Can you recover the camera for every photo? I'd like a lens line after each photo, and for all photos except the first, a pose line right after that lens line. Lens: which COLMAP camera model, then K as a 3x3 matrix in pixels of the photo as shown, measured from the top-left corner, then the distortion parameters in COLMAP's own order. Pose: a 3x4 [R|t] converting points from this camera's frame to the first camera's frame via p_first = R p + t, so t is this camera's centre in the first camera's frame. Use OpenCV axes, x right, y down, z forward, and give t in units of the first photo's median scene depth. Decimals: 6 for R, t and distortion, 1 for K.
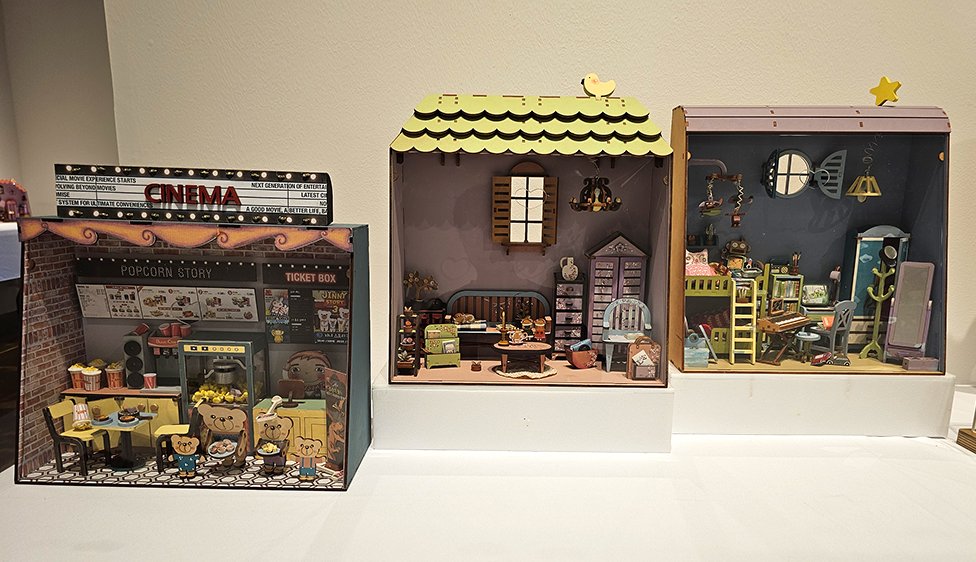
lens RADIAL K [[693.1, 0, 461.0], [0, 693.1, 347.9], [0, 0, 1]] dist [0.010290, -0.019062]
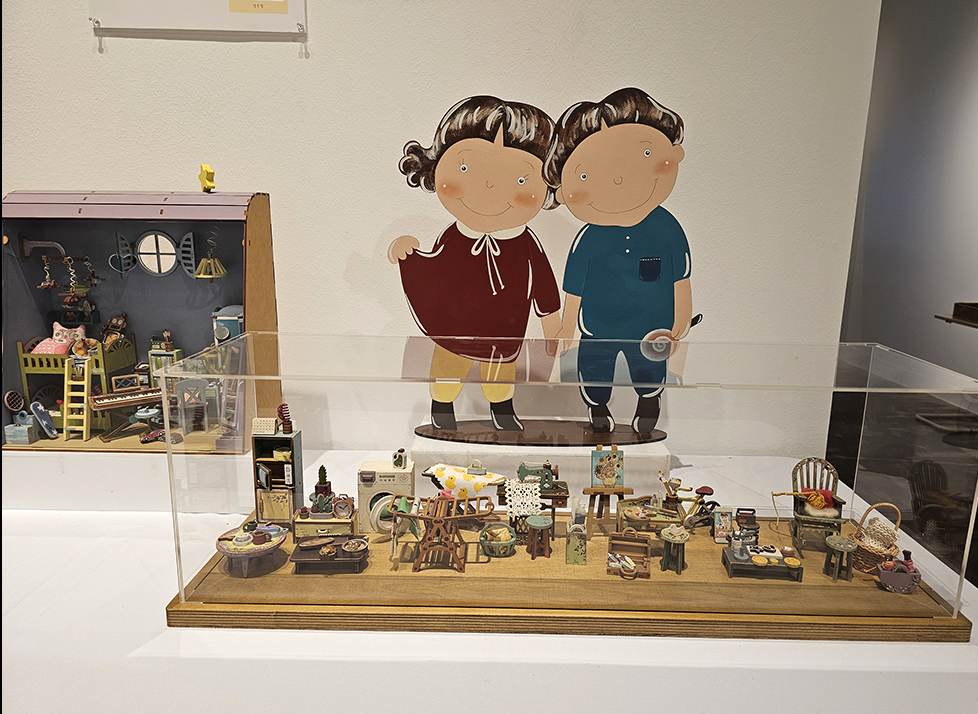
lens RADIAL K [[685.7, 0, 488.4], [0, 685.7, 355.0], [0, 0, 1]] dist [0.016343, -0.015043]
pose [[0.999532, 0.003143, 0.030430, 1.110187], [-0.002399, 0.999697, -0.024478, -0.090268], [-0.030497, 0.024394, 0.999237, -0.040441]]
